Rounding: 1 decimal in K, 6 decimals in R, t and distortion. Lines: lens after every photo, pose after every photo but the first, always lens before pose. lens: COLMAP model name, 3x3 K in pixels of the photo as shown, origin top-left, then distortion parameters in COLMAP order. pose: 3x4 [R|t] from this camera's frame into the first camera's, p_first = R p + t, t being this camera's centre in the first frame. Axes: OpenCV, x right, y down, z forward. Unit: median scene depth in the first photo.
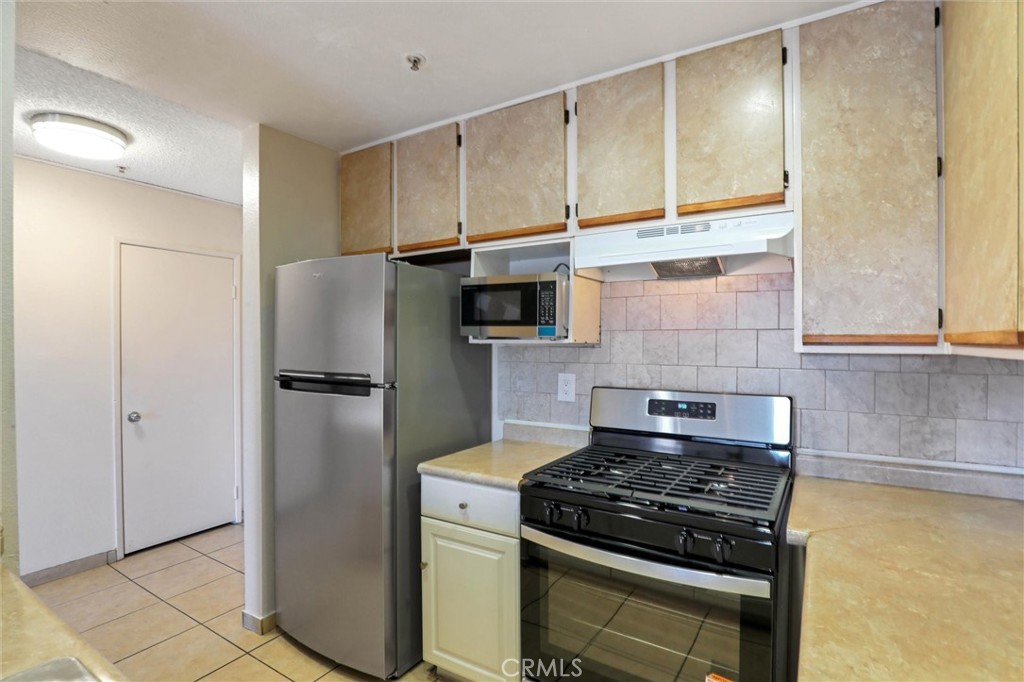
lens RADIAL K [[493.7, 0, 498.4], [0, 493.7, 342.1], [0, 0, 1]] dist [-0.025377, 0.000714]
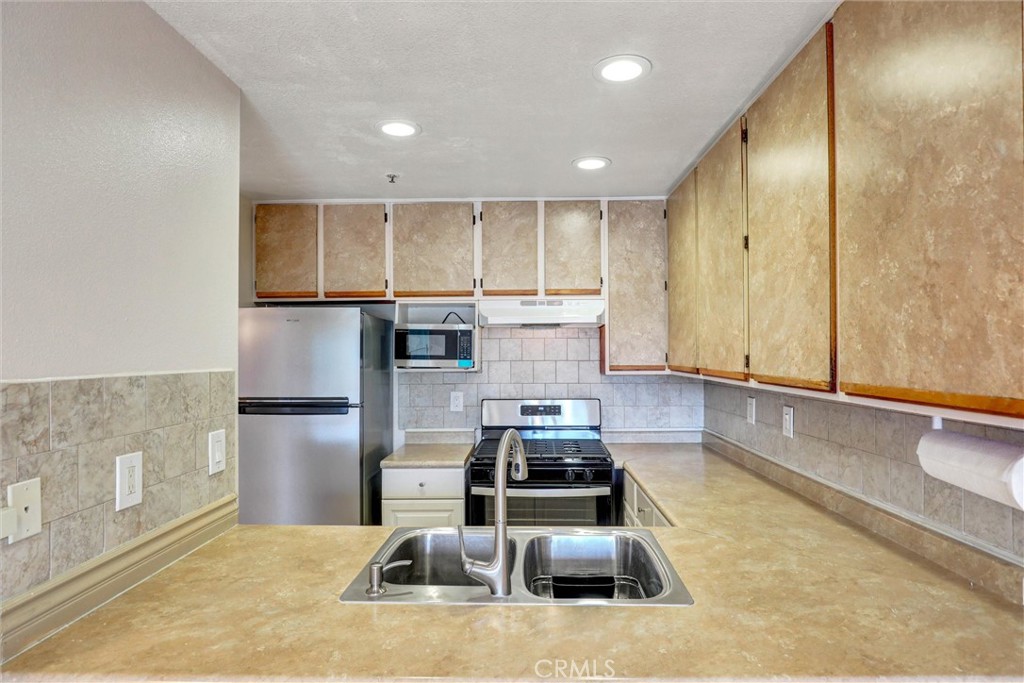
lens RADIAL K [[575.5, 0, 512.0], [0, 575.5, 341.5], [0, 0, 1]] dist [-0.001871, -0.000135]
pose [[0.854408, 0.005802, 0.519570, -0.691848], [0.006521, 0.999739, -0.021887, -0.049314], [-0.519561, 0.022089, 0.854148, -0.571137]]
